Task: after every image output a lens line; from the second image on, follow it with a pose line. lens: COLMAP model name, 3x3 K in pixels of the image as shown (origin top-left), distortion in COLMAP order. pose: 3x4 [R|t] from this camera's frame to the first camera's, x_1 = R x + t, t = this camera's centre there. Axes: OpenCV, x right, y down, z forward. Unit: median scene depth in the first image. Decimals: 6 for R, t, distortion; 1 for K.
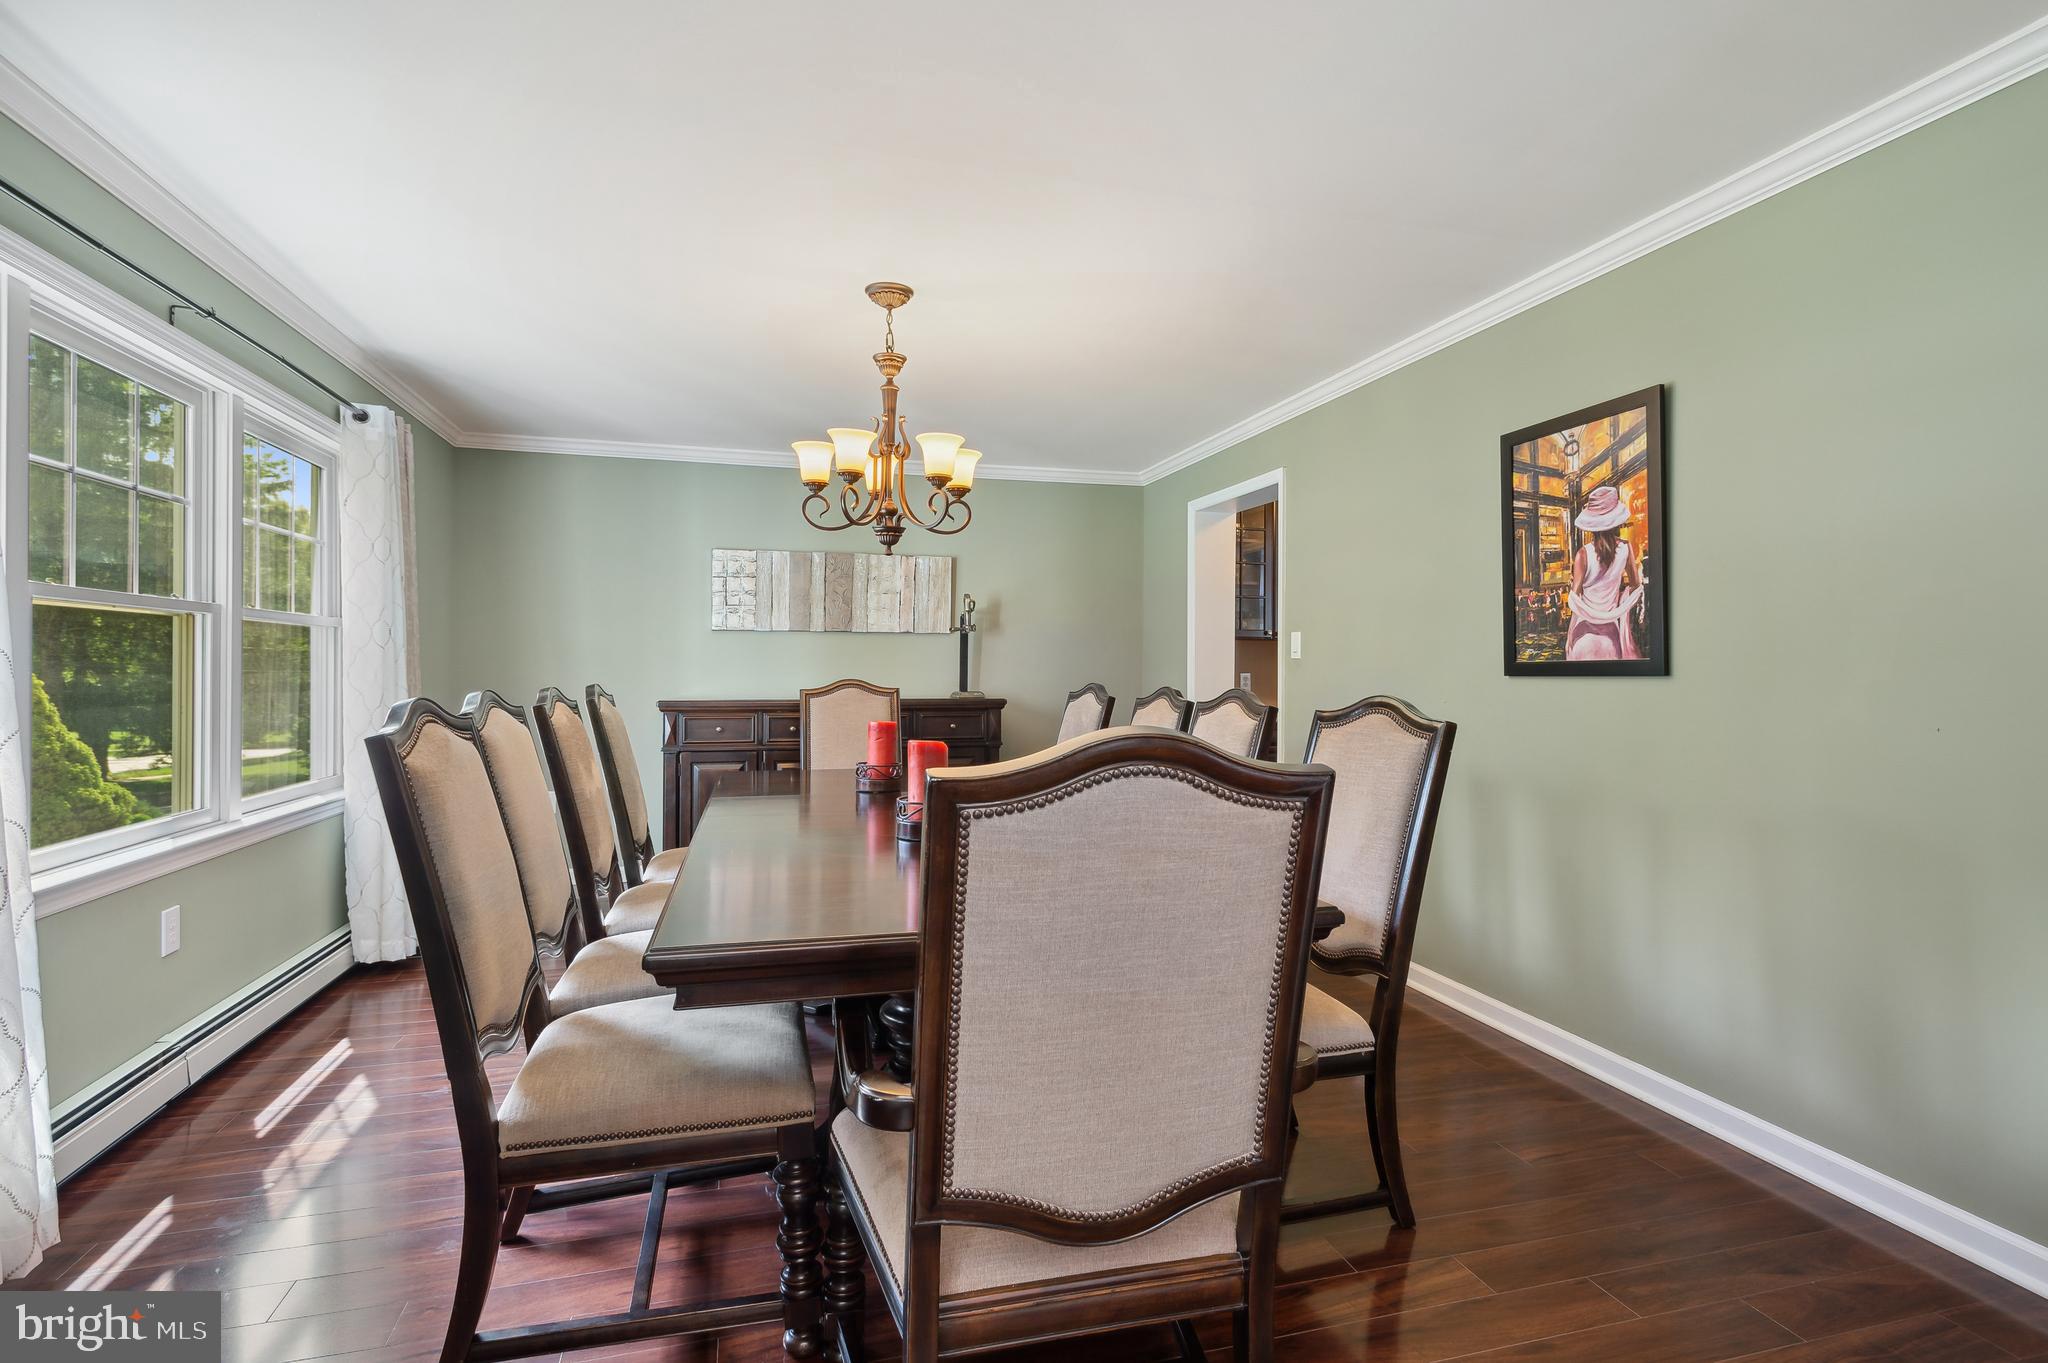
lens RADIAL K [[969.9, 0, 1019.6], [0, 969.9, 673.6], [0, 0, 1]] dist [0.013495, -0.000503]
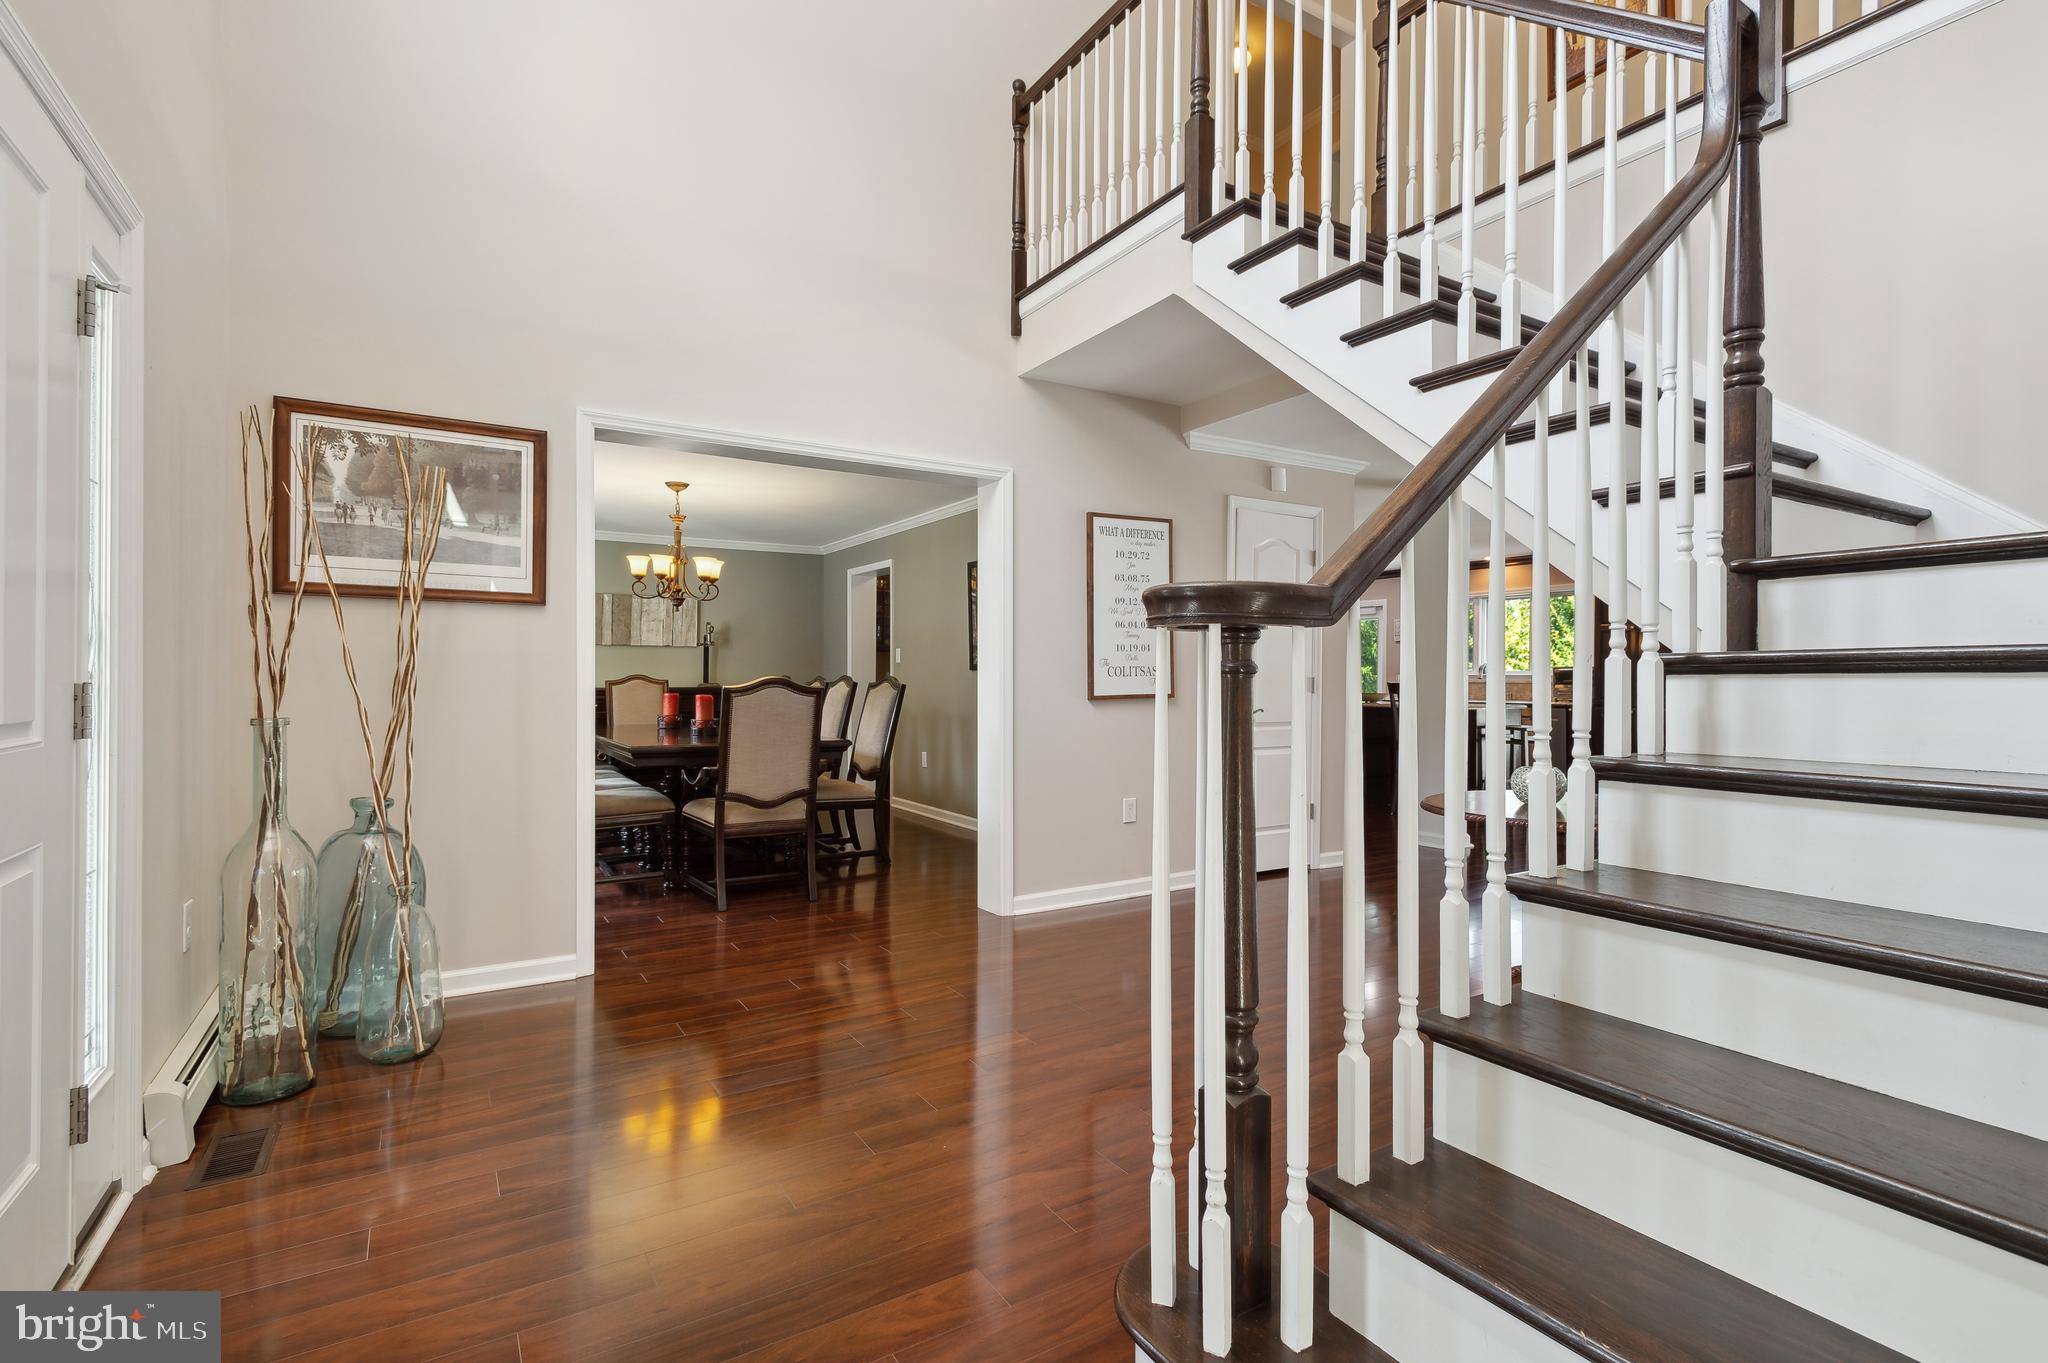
lens RADIAL K [[969.9, 0, 1030.9], [0, 969.9, 675.9], [0, 0, 1]] dist [0.013495, -0.000503]
pose [[0.957995, -0.003260, 0.286768, -0.007796], [0.004565, 0.999982, -0.003880, 0.025762], [-0.286750, 0.005026, 0.957992, -1.186511]]
